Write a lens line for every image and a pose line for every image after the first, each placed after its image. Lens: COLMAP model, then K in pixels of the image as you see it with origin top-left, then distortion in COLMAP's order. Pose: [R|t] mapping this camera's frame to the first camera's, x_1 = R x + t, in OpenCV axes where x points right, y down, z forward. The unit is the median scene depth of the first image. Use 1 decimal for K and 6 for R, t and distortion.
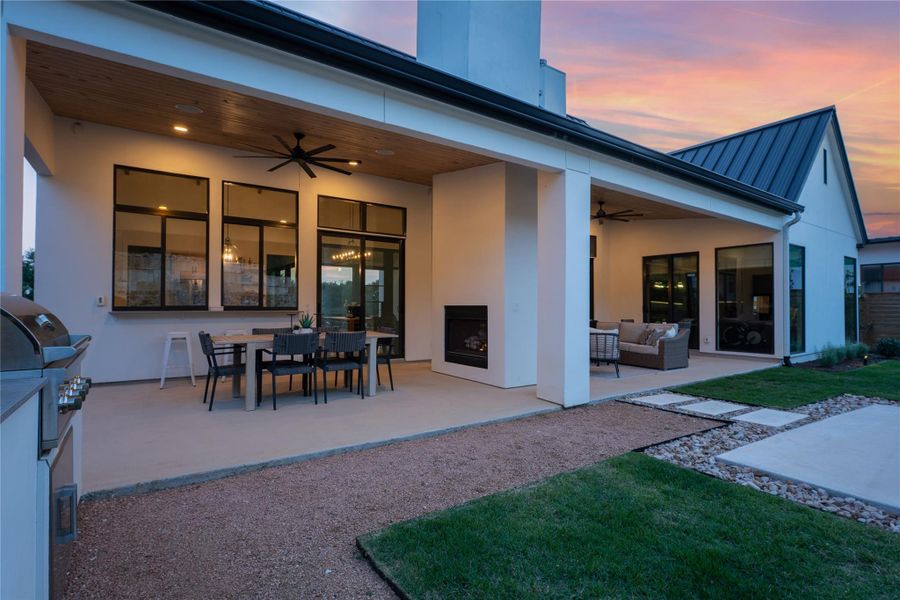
lens RADIAL K [[447.3, 0, 447.9], [0, 447.3, 302.7], [0, 0, 1]] dist [-0.006181, -0.000241]
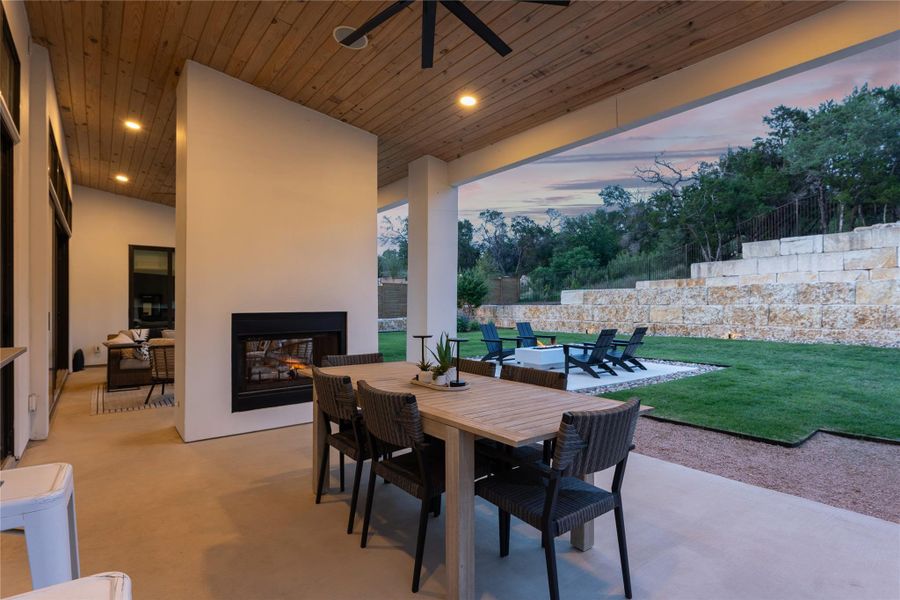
lens RADIAL K [[447.3, 0, 443.3], [0, 447.3, 302.3], [0, 0, 1]] dist [-0.006181, -0.000241]
pose [[-0.052746, 0.001514, 0.998607, -0.634538], [-0.009339, 0.999954, -0.002009, -0.008544], [-0.998564, -0.009432, -0.052730, 0.833884]]
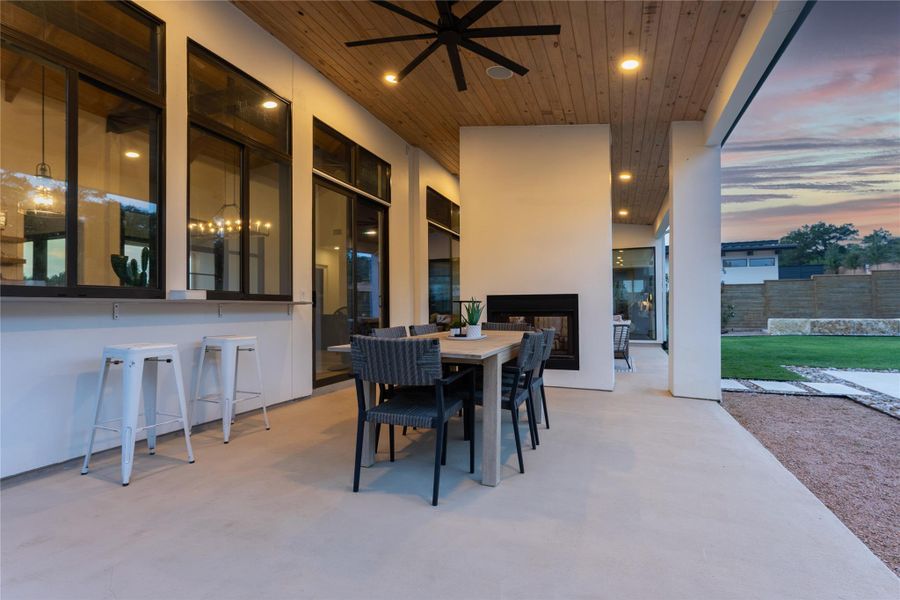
lens RADIAL K [[447.3, 0, 446.5], [0, 447.3, 303.8], [0, 0, 1]] dist [-0.006181, -0.000241]
pose [[0.826095, -0.001077, 0.563530, -0.551886], [0.001703, 0.999998, -0.000587, 0.023806], [-0.563528, 0.001444, 0.826096, 0.429770]]
